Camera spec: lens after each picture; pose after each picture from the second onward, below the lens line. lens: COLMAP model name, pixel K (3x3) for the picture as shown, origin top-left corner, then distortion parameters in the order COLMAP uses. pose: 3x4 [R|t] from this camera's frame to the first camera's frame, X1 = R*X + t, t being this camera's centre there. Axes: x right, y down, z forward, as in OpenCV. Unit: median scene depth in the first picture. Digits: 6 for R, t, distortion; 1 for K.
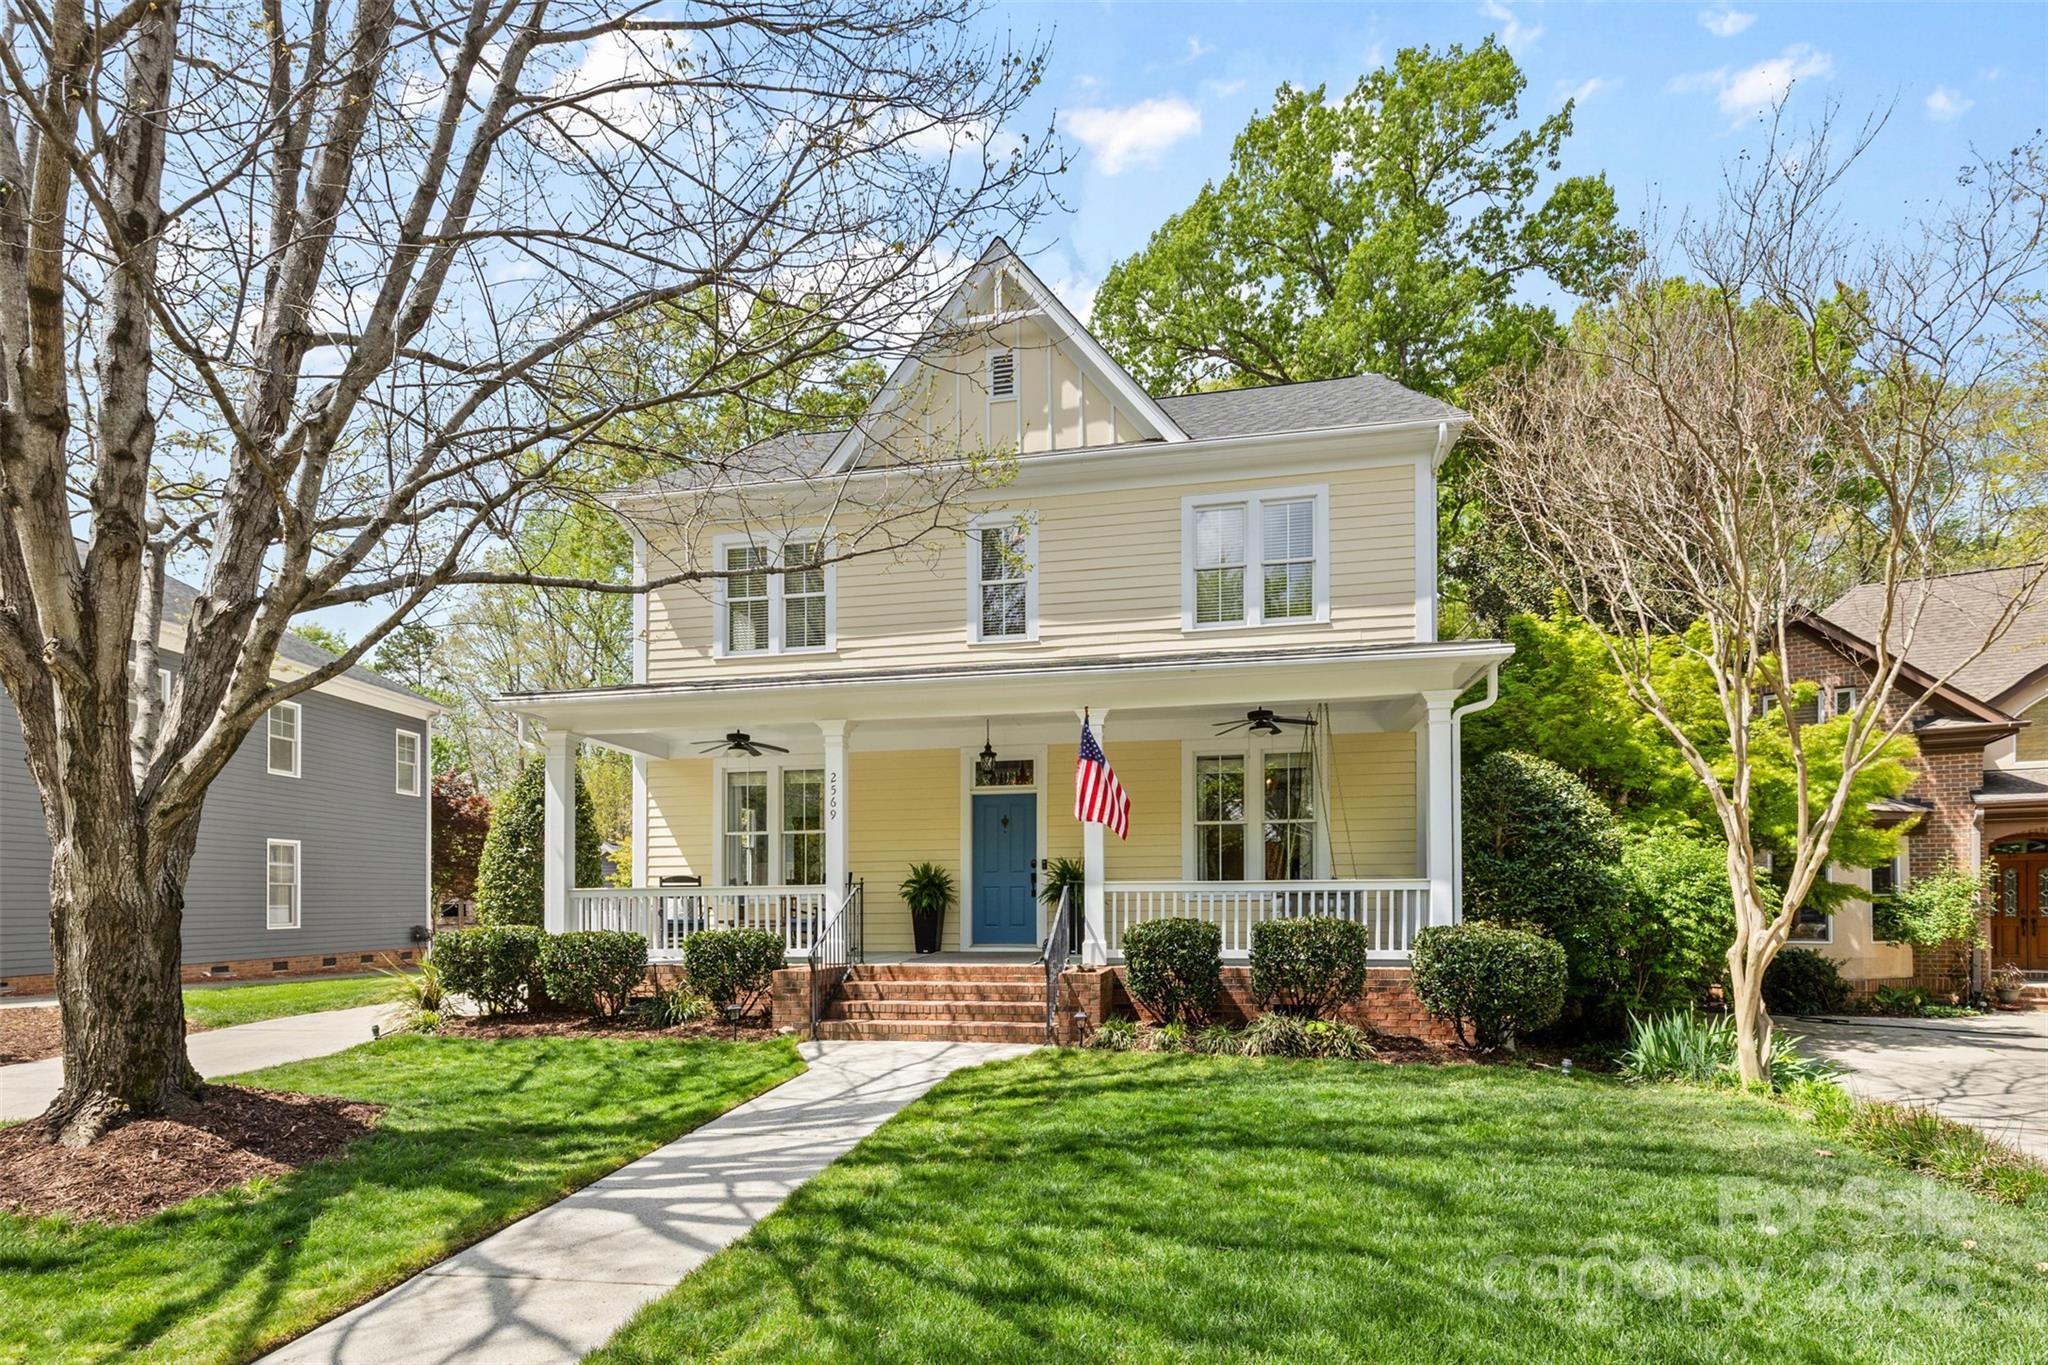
lens RADIAL K [[876.1, 0, 974.2], [0, 876.1, 614.5], [0, 0, 1]] dist [0.002854, 0.000800]
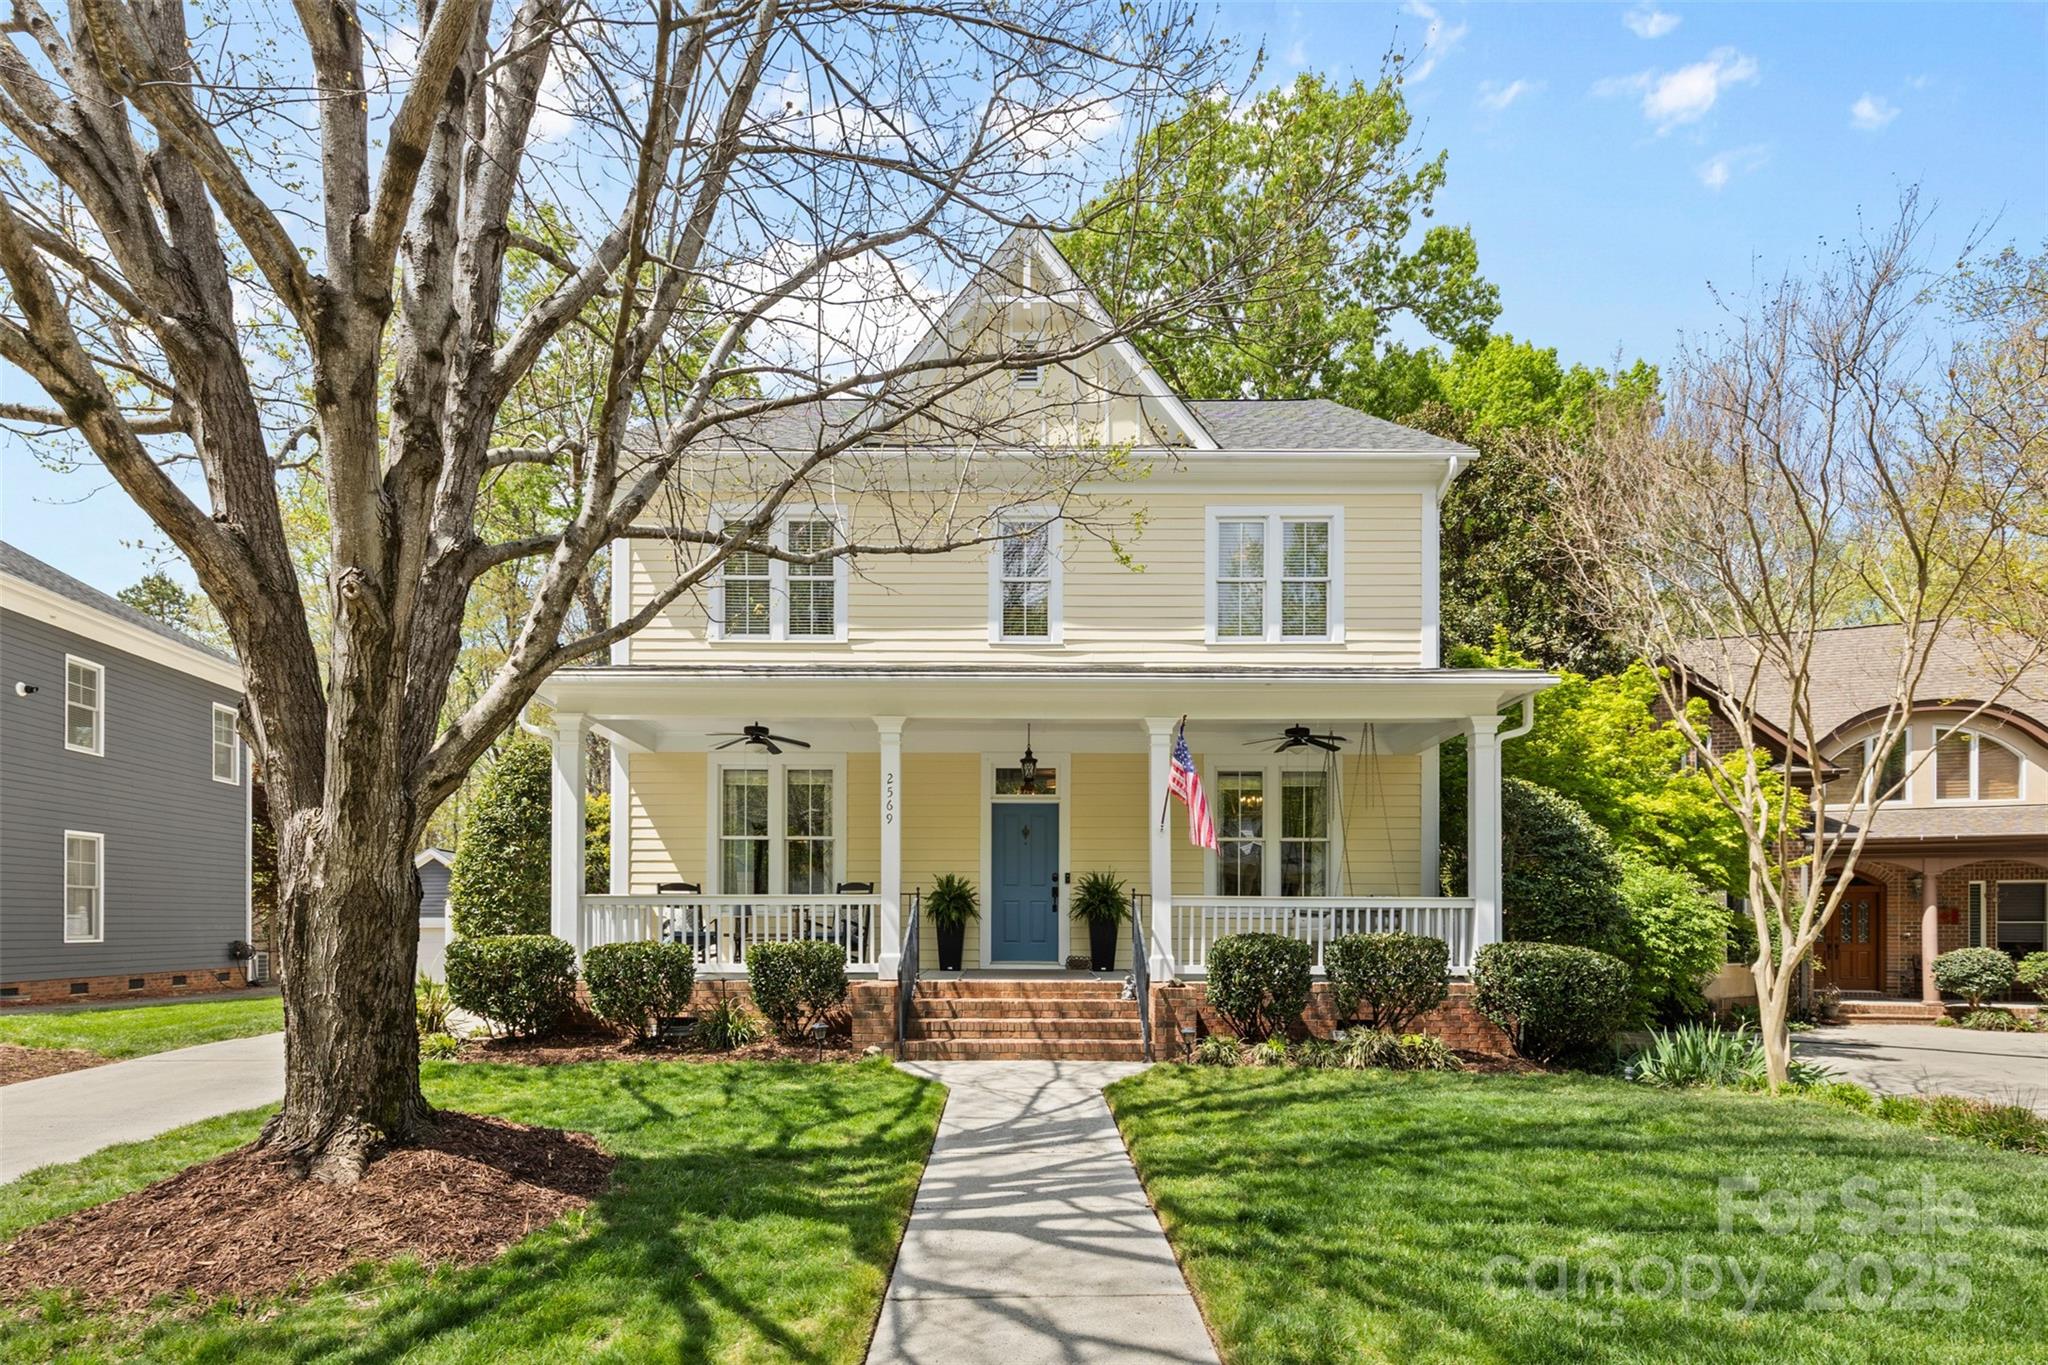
lens RADIAL K [[937.4, 0, 1004.2], [0, 937.4, 618.5], [0, 0, 1]] dist [0.002387, 0.000048]
pose [[0.982877, 0.066367, 0.171896, -0.225799], [-0.066732, 0.997764, -0.003663, 0.014036], [-0.171755, -0.007871, 0.985108, 0.010217]]
